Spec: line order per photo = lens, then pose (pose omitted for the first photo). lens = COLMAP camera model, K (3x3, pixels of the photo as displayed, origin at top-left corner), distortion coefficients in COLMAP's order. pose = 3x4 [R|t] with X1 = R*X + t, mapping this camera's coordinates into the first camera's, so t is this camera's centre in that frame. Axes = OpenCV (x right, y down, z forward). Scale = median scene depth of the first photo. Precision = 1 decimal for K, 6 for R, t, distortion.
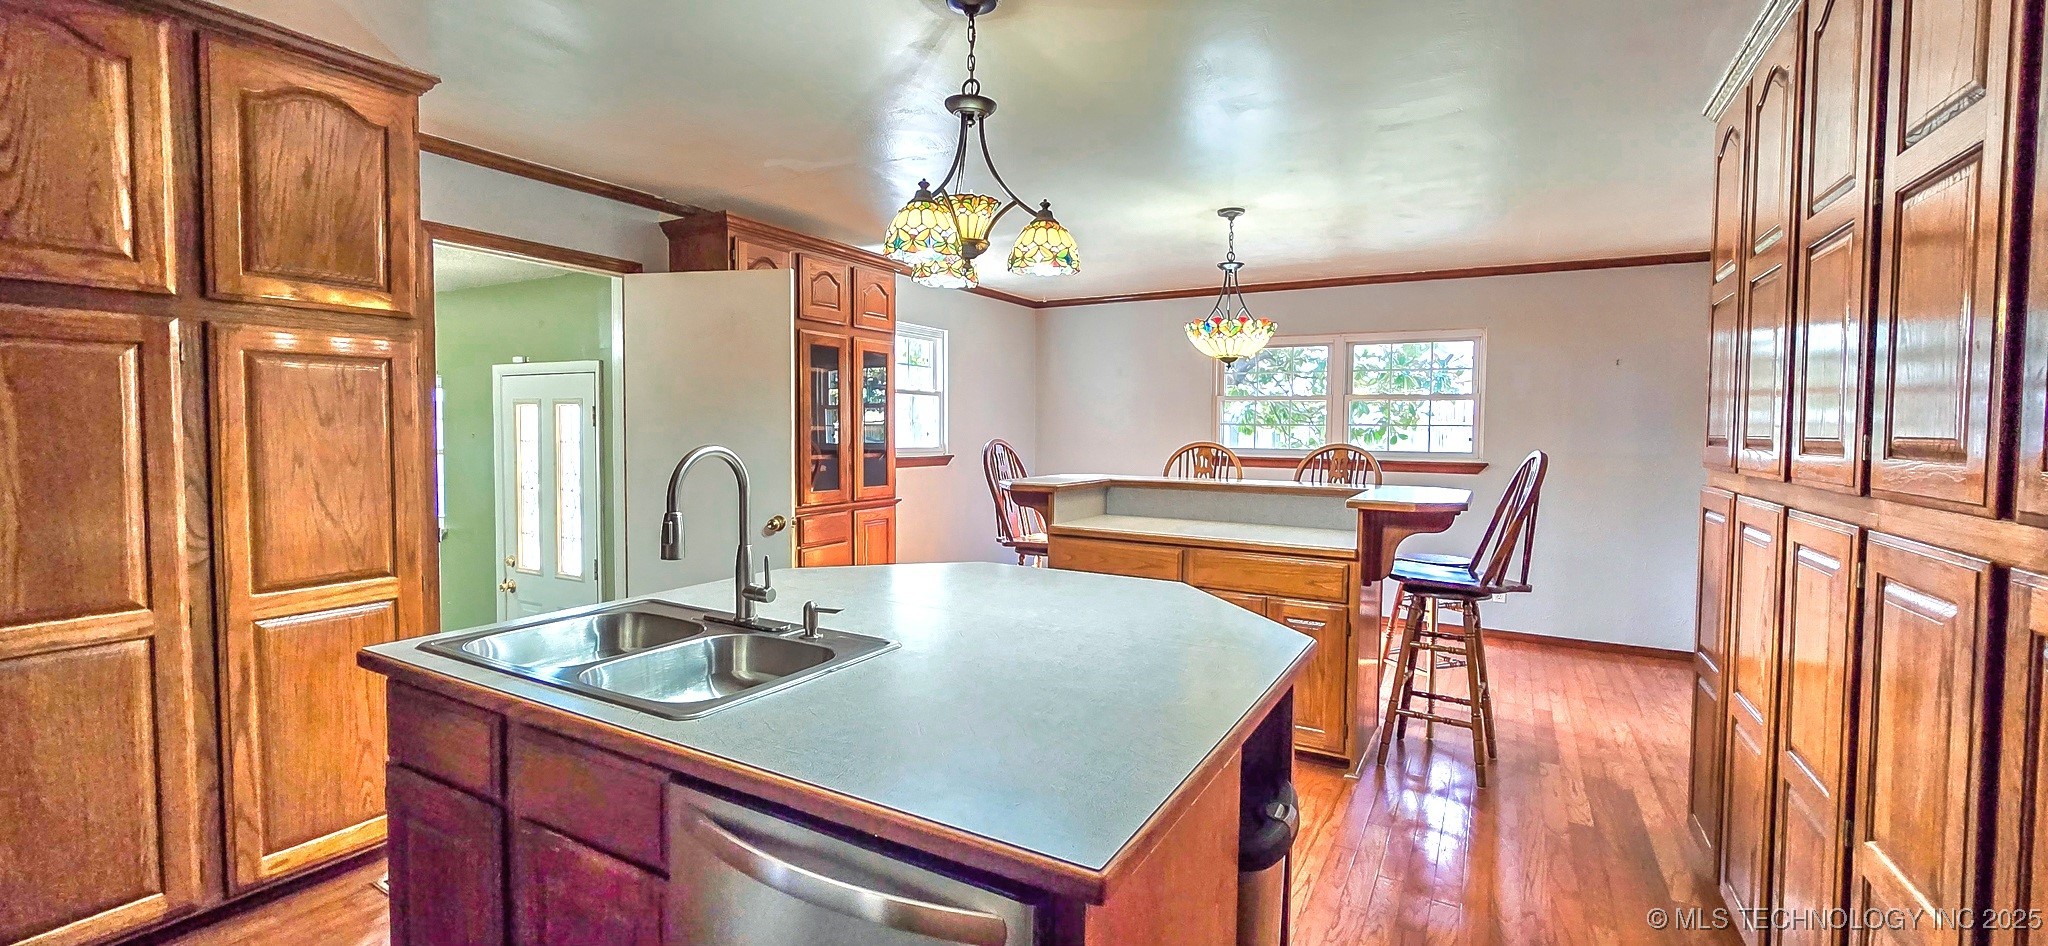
lens RADIAL K [[836.8, 0, 1019.6], [0, 836.8, 470.8], [0, 0, 1]] dist [-0.000755, -0.000691]
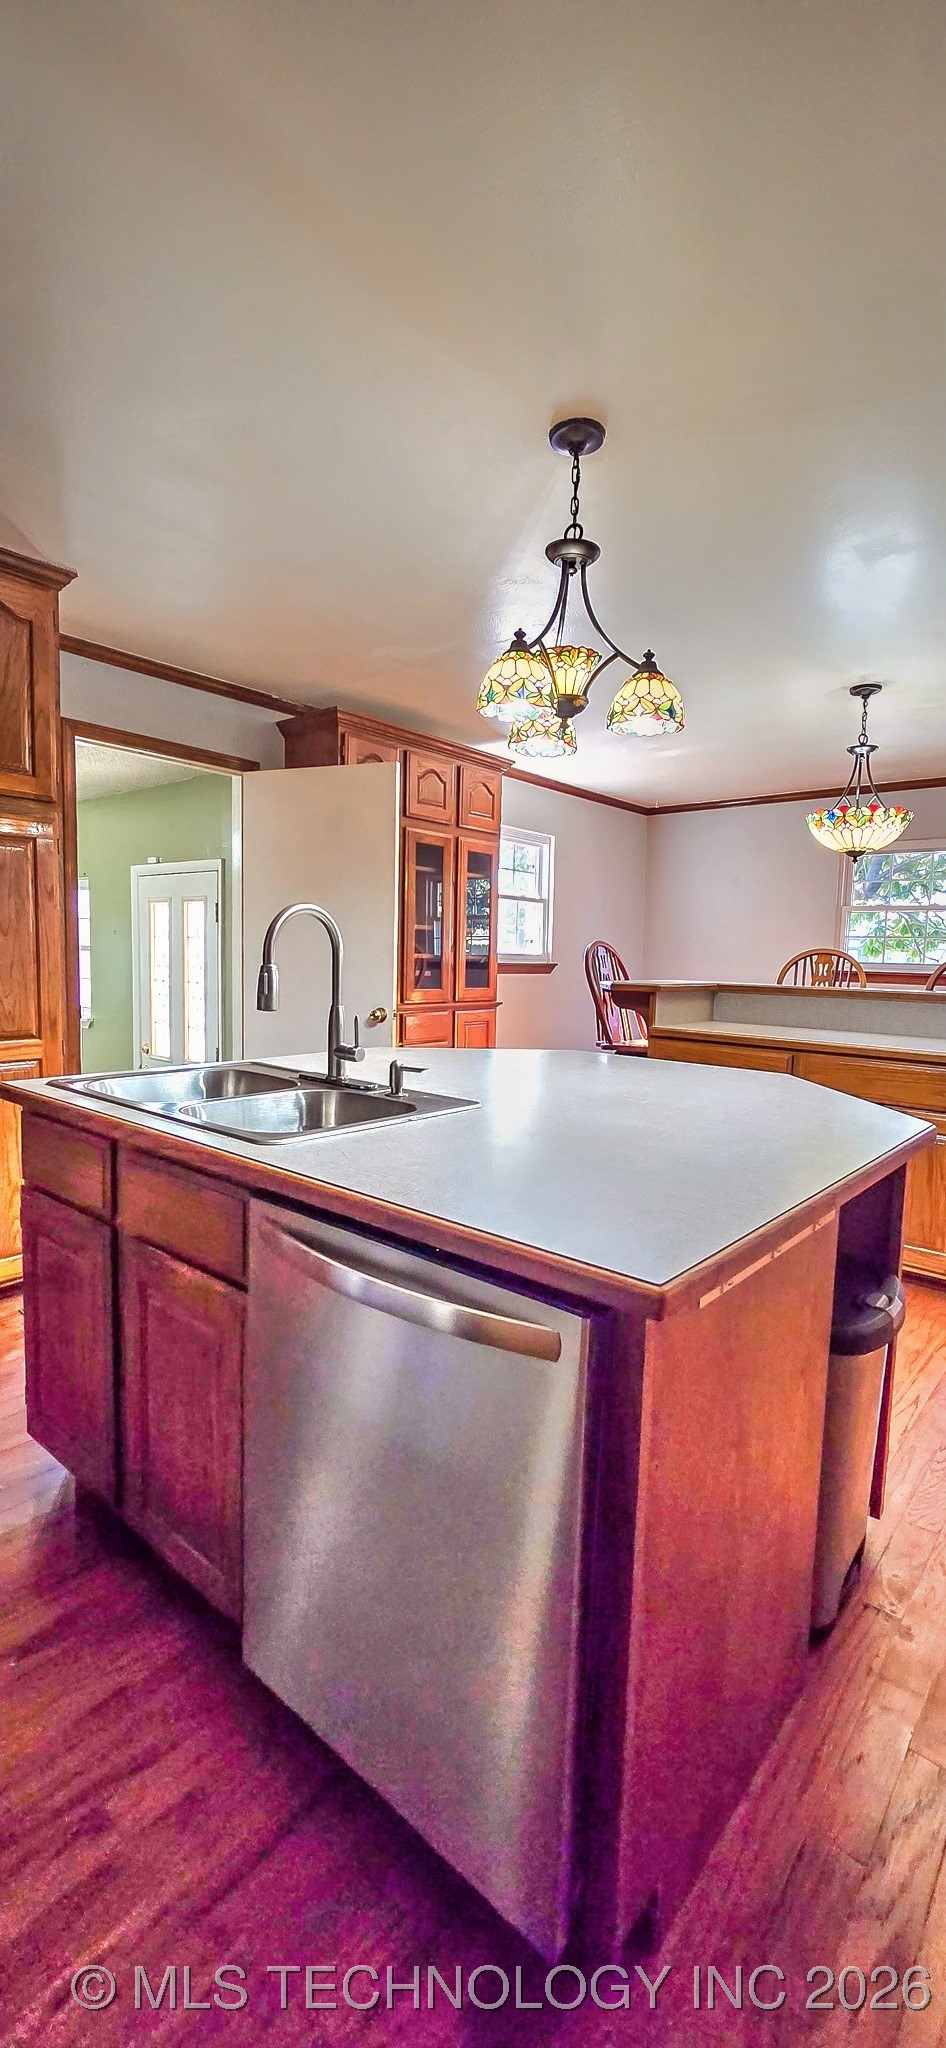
lens RADIAL K [[836.8, 0, 474.8], [0, 836.8, 1032.4], [0, 0, 1]] dist [-0.000755, -0.000691]
pose [[0.983273, 0.033504, -0.179029, 0.012794], [-0.025232, 0.998515, 0.048288, 0.039938], [0.180381, -0.042963, 0.982658, 0.014175]]
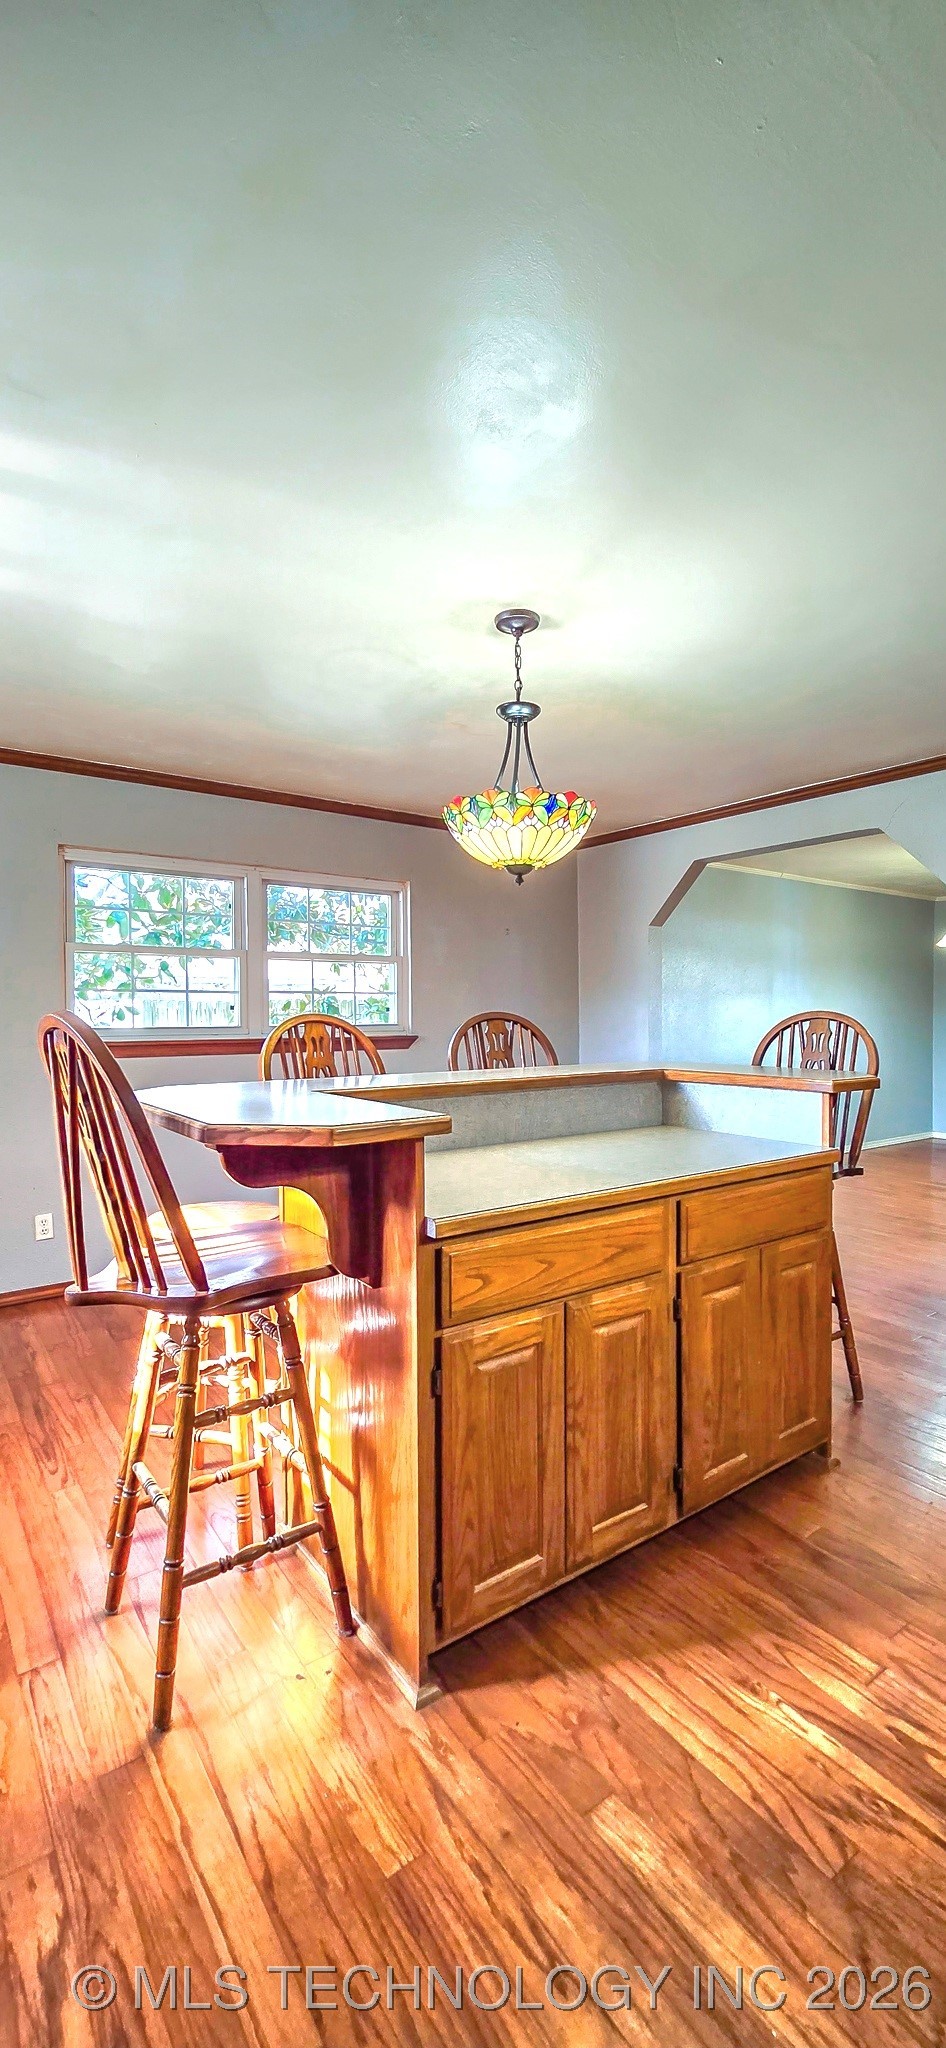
lens RADIAL K [[836.8, 0, 474.8], [0, 836.8, 1032.4], [0, 0, 1]] dist [-0.000755, -0.000691]
pose [[0.413063, -0.027073, 0.910300, -0.412671], [0.041499, 0.999079, 0.010883, -0.036422], [-0.909757, 0.033281, 0.413806, 1.070112]]
